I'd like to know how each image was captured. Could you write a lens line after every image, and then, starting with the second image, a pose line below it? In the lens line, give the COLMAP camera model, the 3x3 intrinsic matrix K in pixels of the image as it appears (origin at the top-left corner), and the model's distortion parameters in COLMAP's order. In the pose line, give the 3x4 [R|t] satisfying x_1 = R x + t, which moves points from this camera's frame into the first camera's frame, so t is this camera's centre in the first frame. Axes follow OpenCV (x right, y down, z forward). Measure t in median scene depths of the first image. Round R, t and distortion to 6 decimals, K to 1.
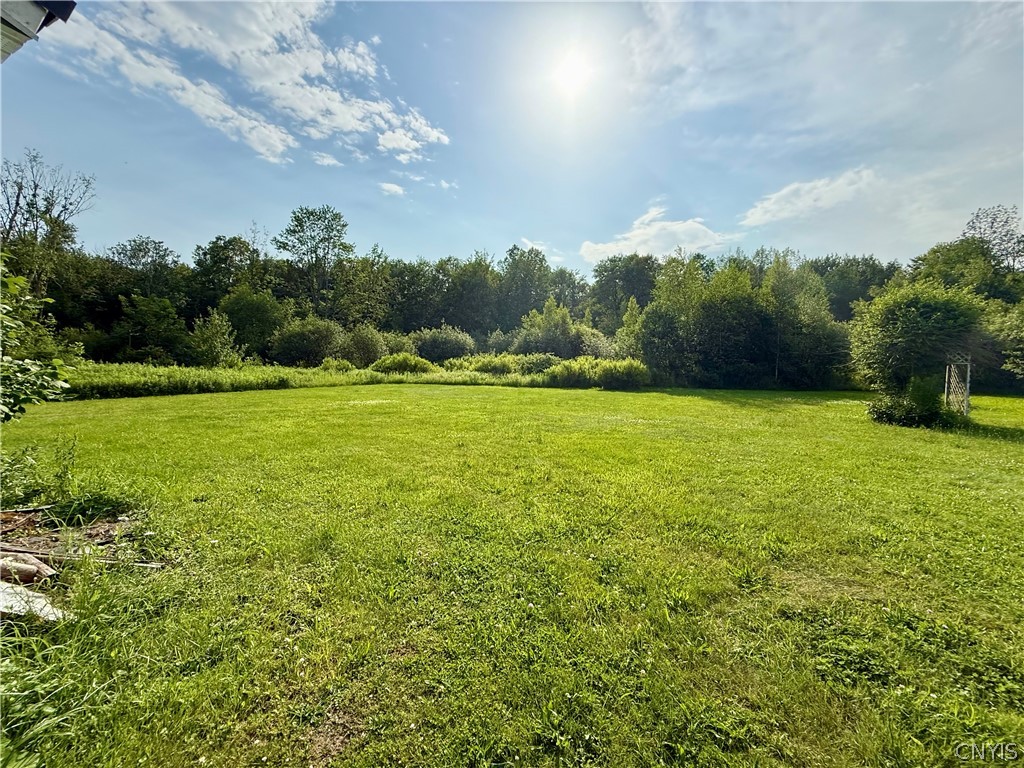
lens RADIAL K [[408.9, 0, 508.4], [0, 408.9, 382.4], [0, 0, 1]] dist [-0.000950, 0.000766]
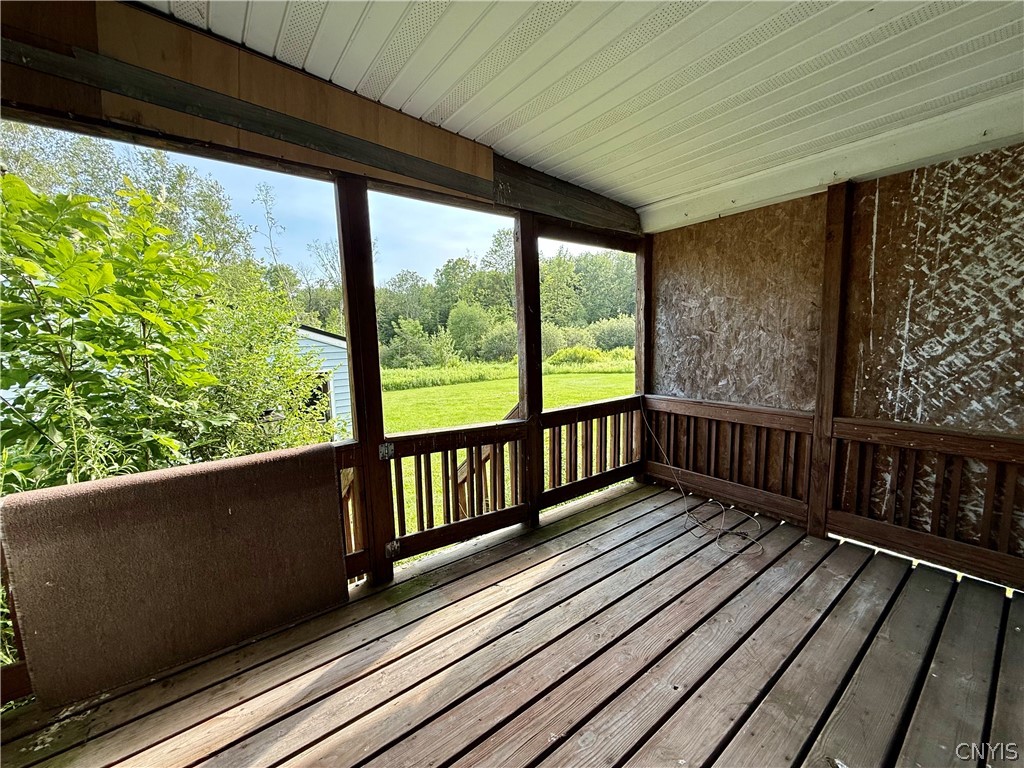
lens RADIAL K [[408.9, 0, 509.2], [0, 408.9, 382.8], [0, 0, 1]] dist [-0.000950, 0.000766]
pose [[0.878502, -0.020230, -0.477310, 0.139313], [0.042278, 0.998475, 0.035494, -0.017593], [0.475864, -0.051361, 0.878018, -0.130650]]
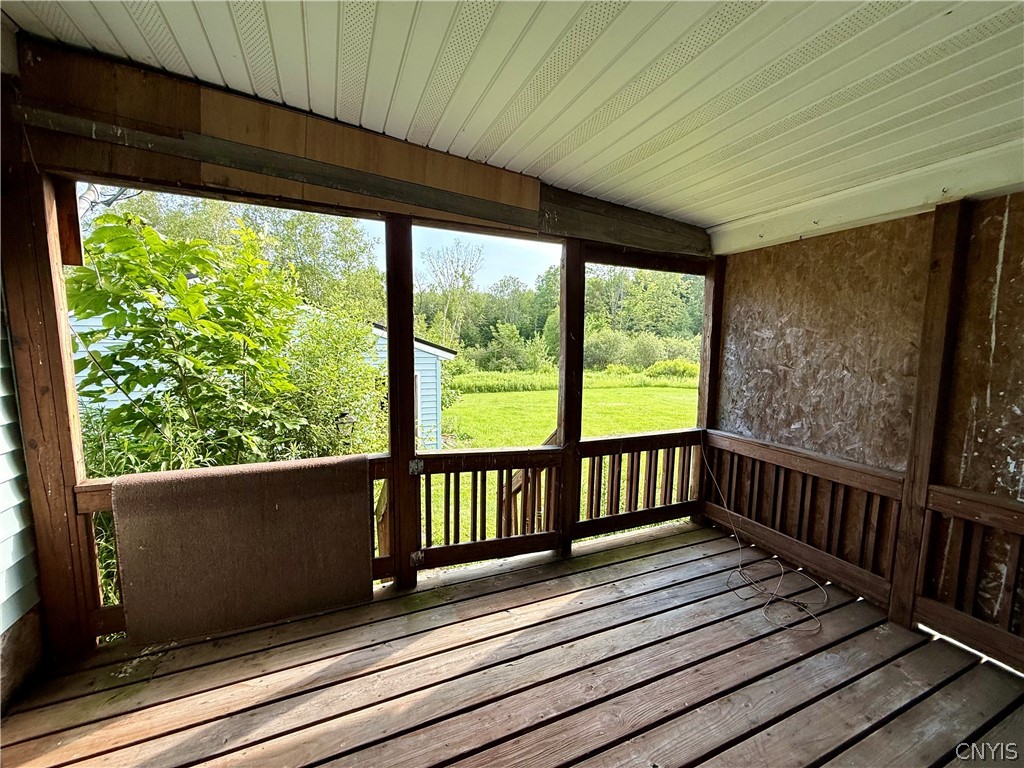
lens RADIAL K [[408.9, 0, 509.2], [0, 408.9, 382.9], [0, 0, 1]] dist [-0.000950, 0.000766]
pose [[0.745209, 0.027709, -0.666255, 0.148095], [-0.019069, 0.999613, 0.020244, -0.021015], [0.666558, -0.002381, 0.745449, -0.125415]]
